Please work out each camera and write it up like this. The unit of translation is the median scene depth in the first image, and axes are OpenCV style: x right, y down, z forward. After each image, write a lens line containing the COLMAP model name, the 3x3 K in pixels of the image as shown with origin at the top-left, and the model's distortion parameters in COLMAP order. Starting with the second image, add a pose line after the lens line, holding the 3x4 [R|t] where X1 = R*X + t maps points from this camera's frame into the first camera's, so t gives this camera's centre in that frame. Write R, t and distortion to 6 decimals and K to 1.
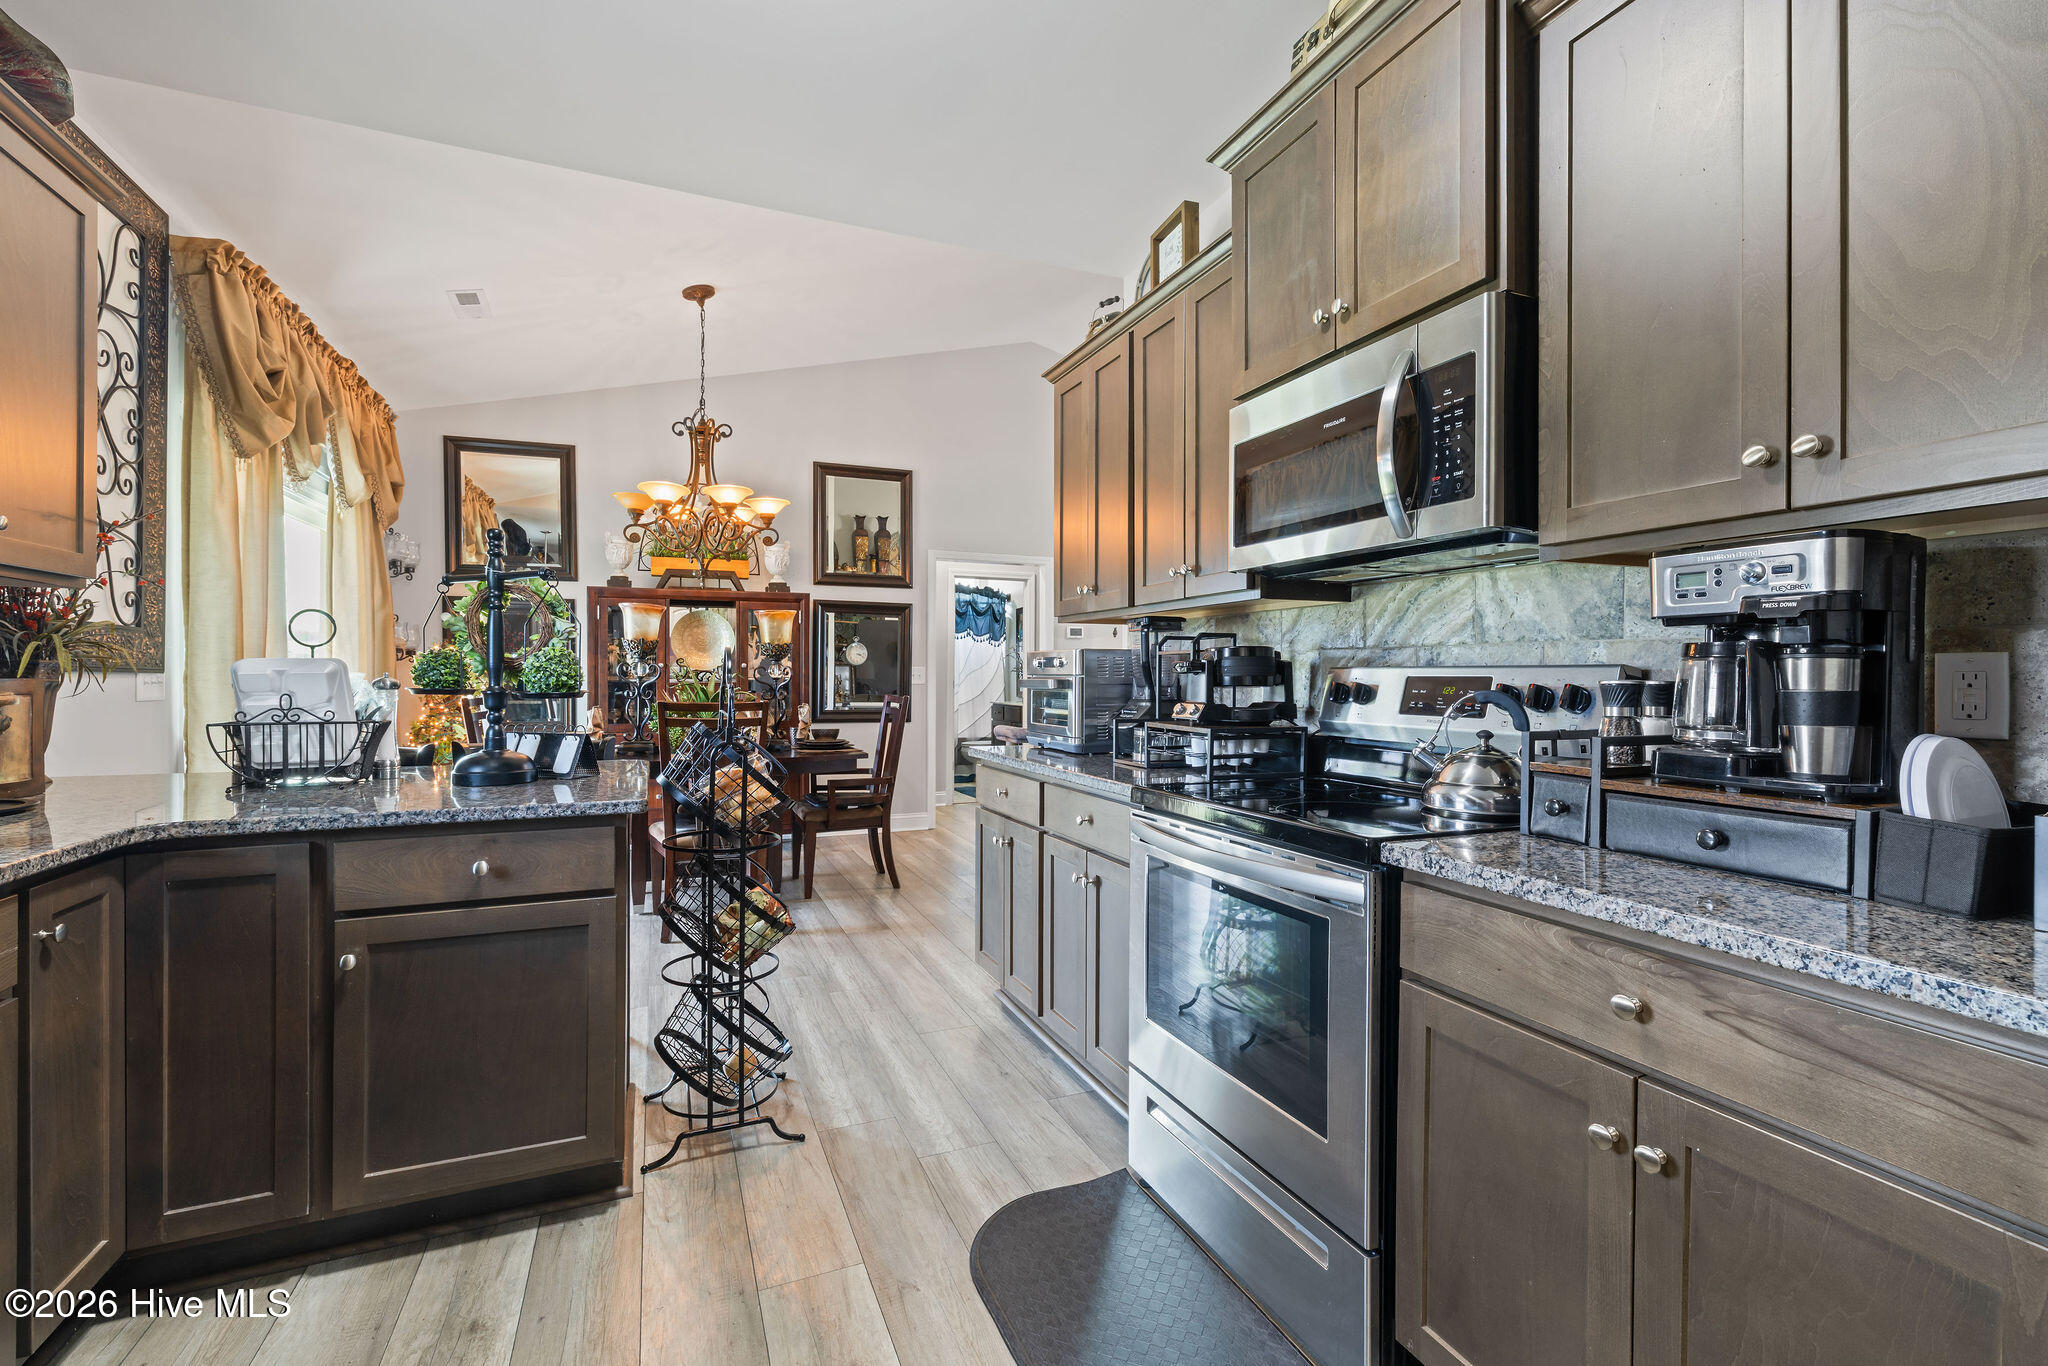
lens RADIAL K [[883.0, 0, 1025.7], [0, 883.0, 677.9], [0, 0, 1]] dist [-0.000620, -0.000080]
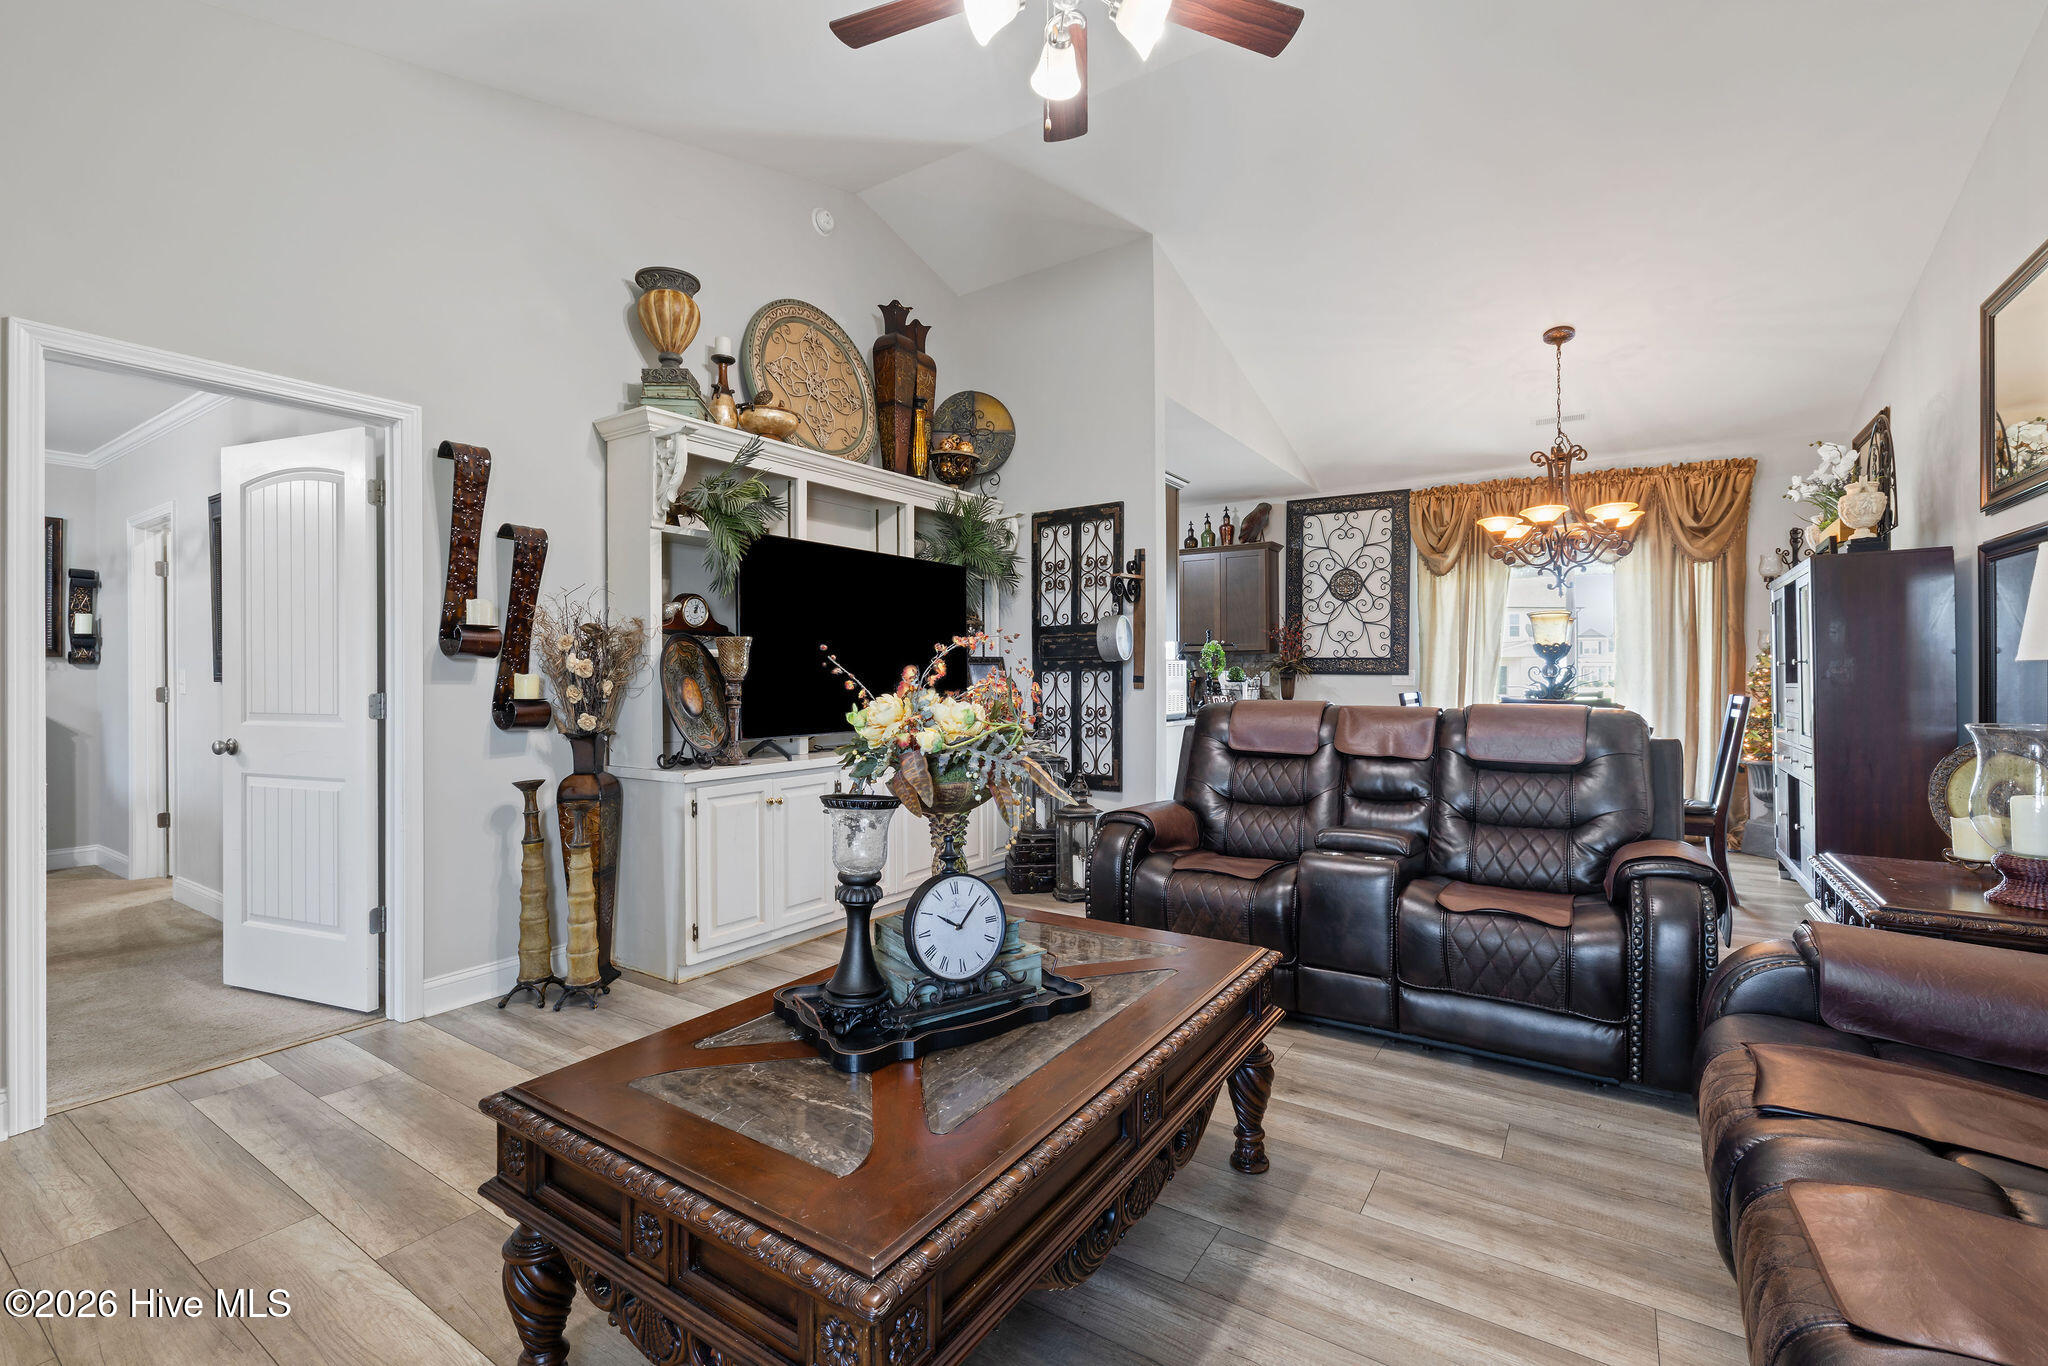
lens RADIAL K [[883.0, 0, 1025.7], [0, 883.0, 677.9], [0, 0, 1]] dist [-0.000620, -0.000080]
pose [[-0.830801, 0.000279, -0.556570, 1.382381], [-0.002177, 0.999991, 0.003752, -0.005307], [0.556566, 0.004329, -0.830792, 2.628161]]
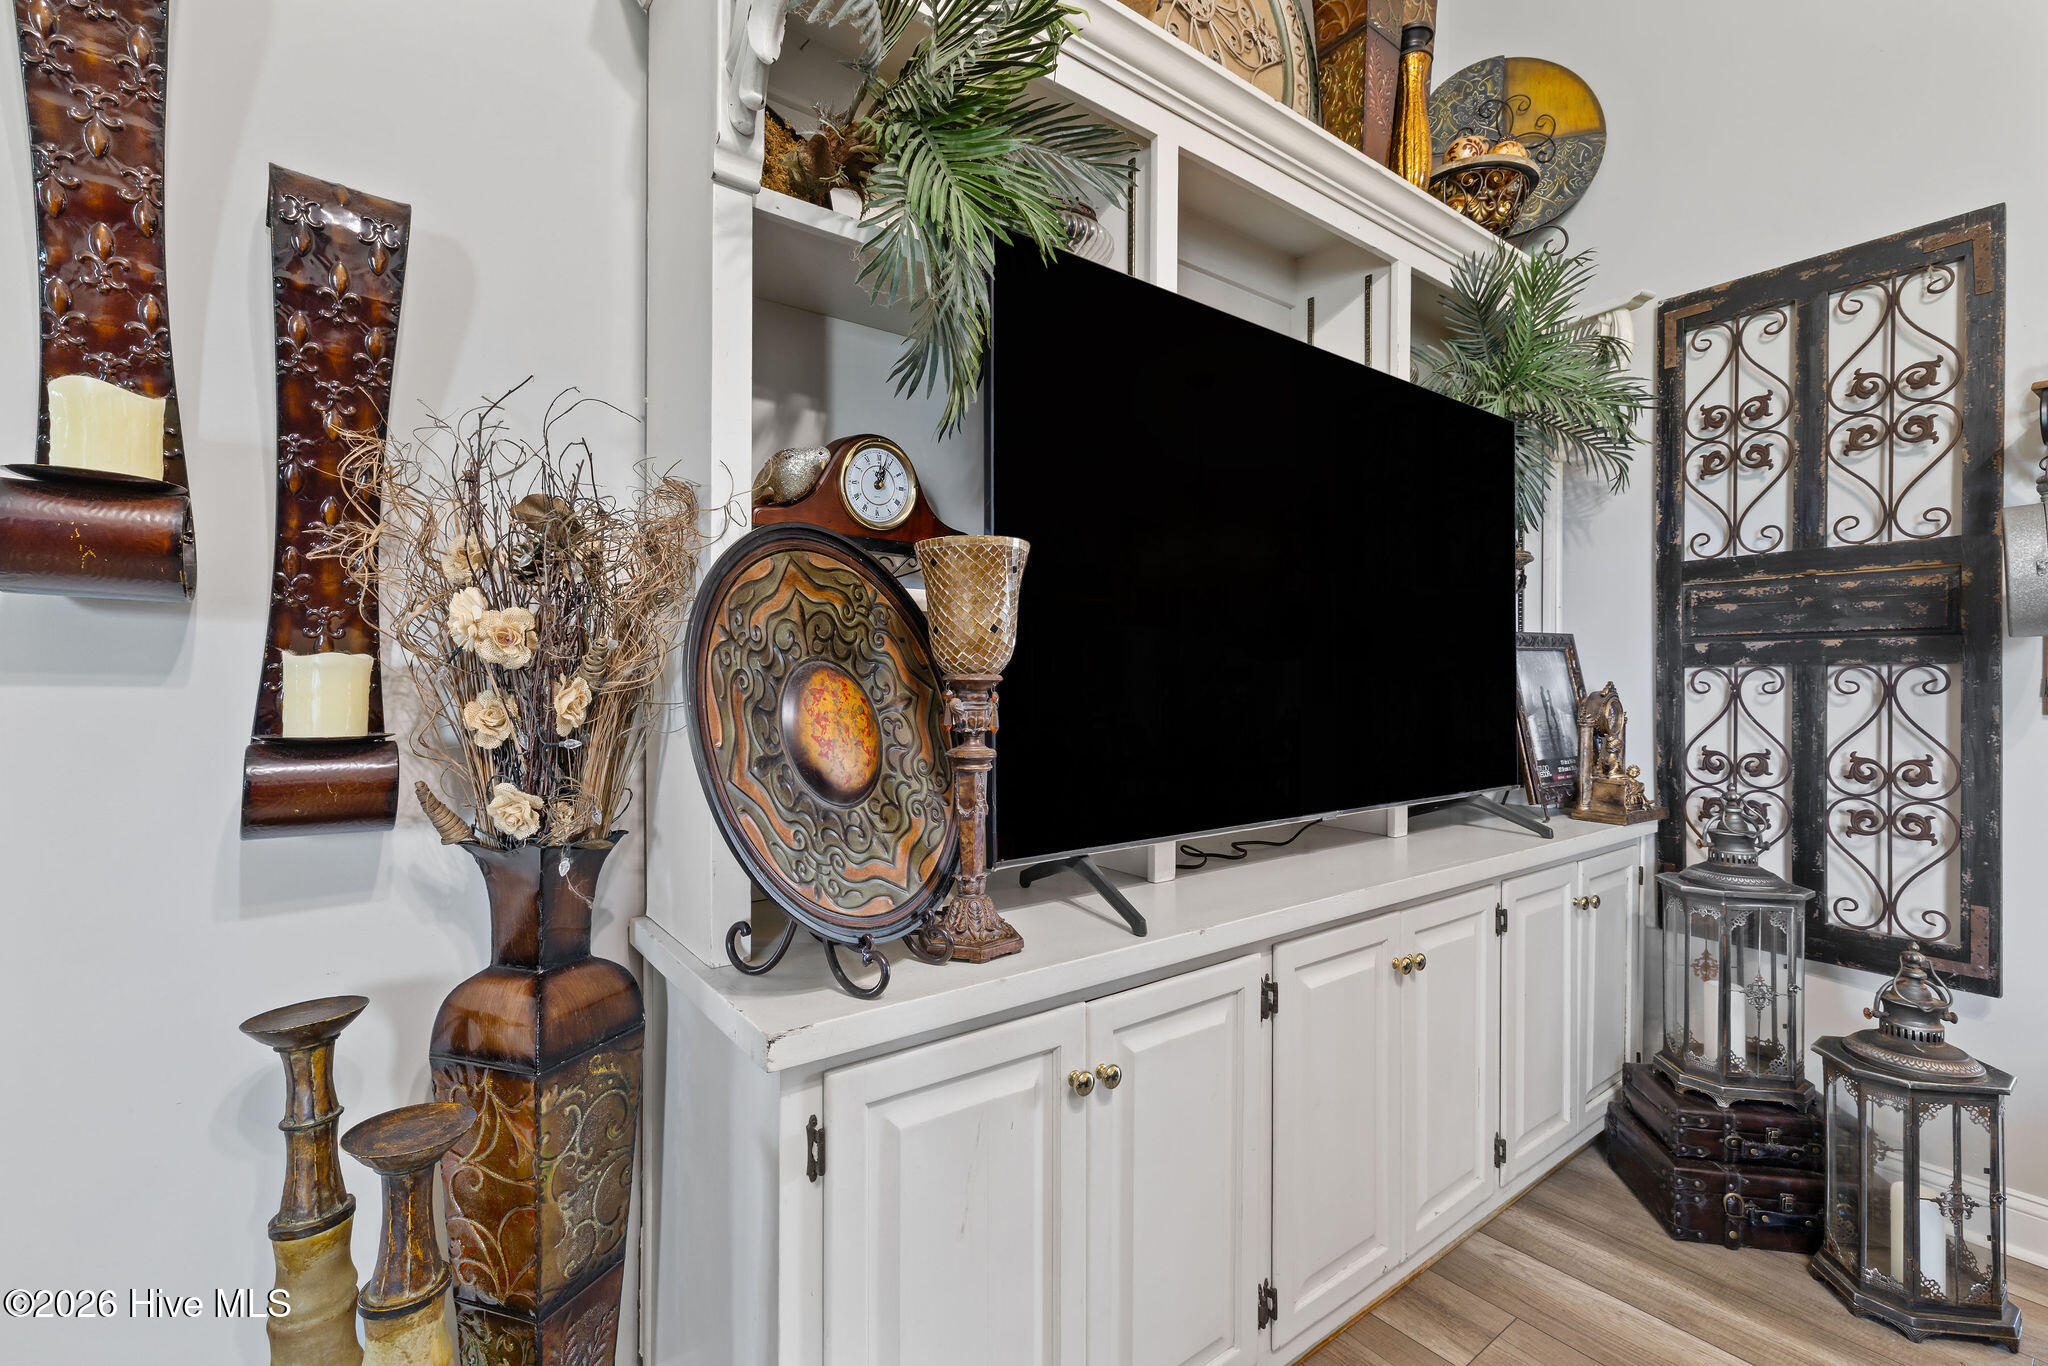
lens RADIAL K [[892.7, 0, 1030.9], [0, 892.7, 679.7], [0, 0, 1]] dist [0.001976, 0.000080]
pose [[-0.964665, -0.007284, -0.263380, 1.093836], [-0.009172, 0.999940, 0.005940, 0.000731], [0.263321, 0.008146, -0.964674, 1.699751]]
